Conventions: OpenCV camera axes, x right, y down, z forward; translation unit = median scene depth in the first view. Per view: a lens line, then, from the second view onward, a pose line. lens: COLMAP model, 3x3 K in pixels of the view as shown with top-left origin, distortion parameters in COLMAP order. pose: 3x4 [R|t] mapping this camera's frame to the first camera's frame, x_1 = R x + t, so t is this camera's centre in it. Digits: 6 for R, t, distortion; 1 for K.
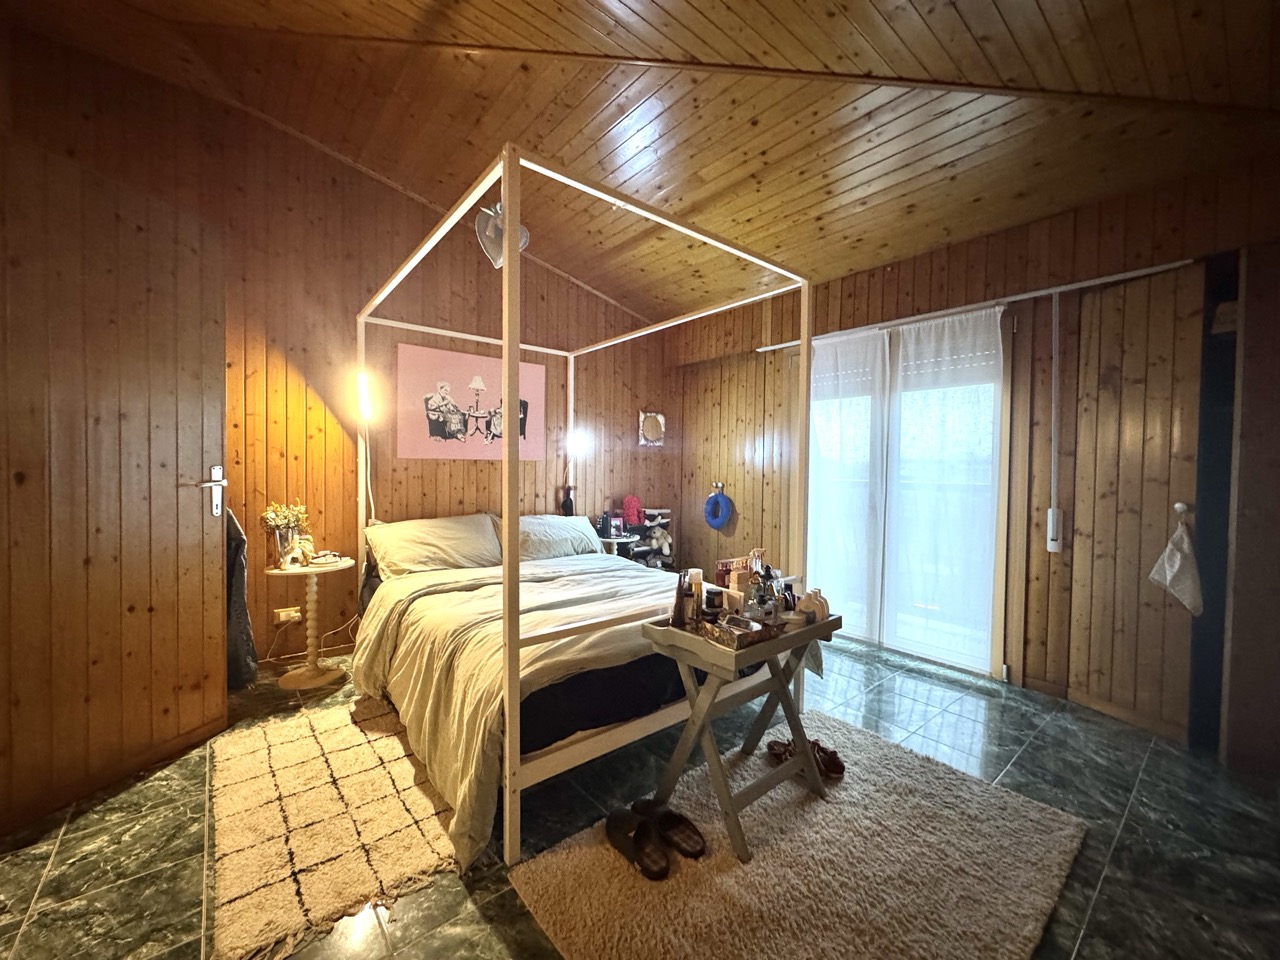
lens RADIAL K [[510.0, 0, 639.7], [0, 510.0, 477.9], [0, 0, 1]] dist [-0.003387, 0.000500]
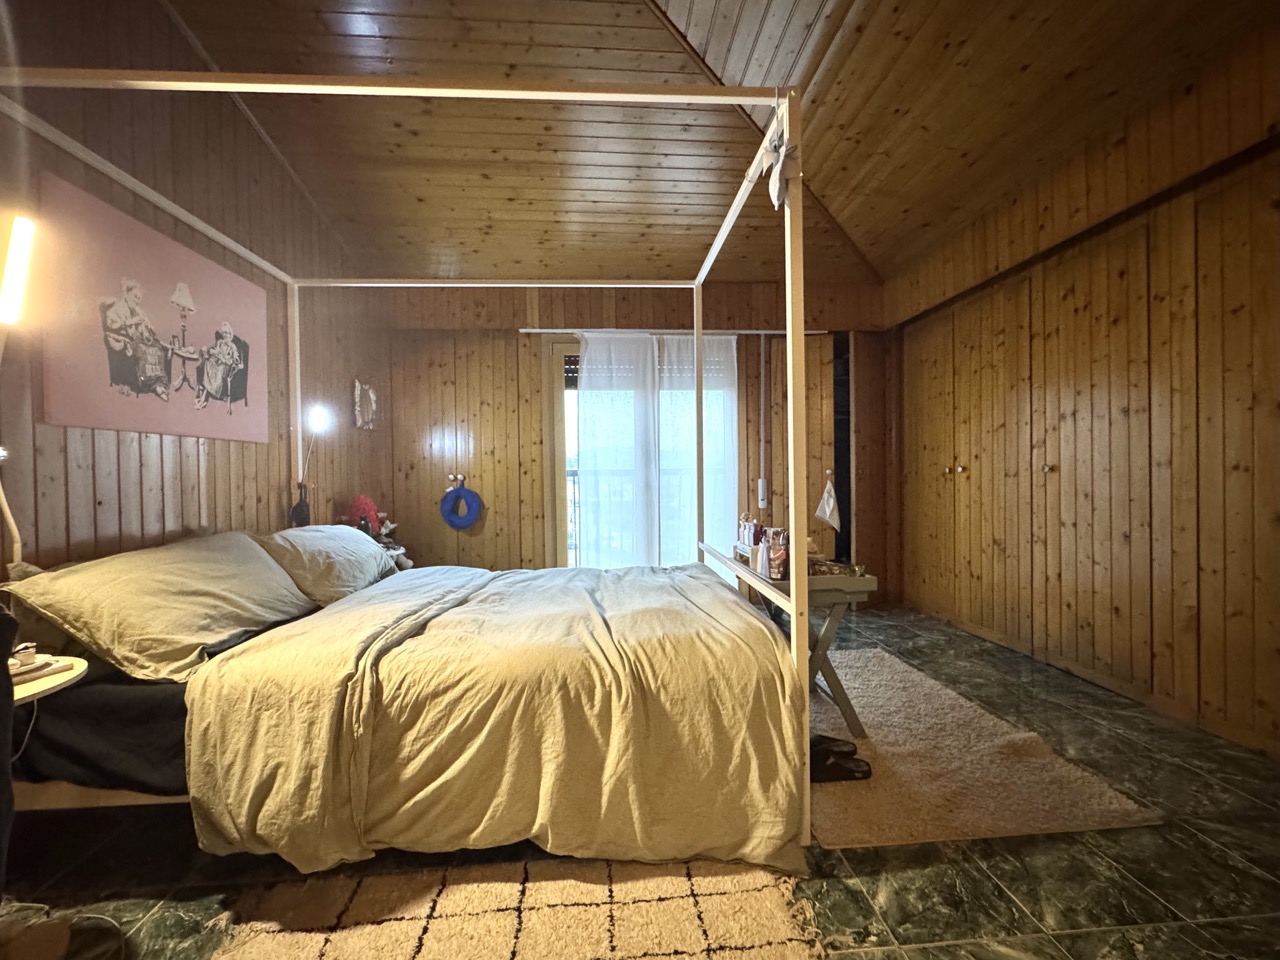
lens RADIAL K [[550.7, 0, 640.4], [0, 550.7, 478.1], [0, 0, 1]] dist [-0.001591, -0.000394]
pose [[0.579088, -0.029357, 0.814736, -0.552678], [0.037827, 0.999243, 0.009119, 0.023829], [-0.814387, 0.025538, 0.579760, 0.281993]]
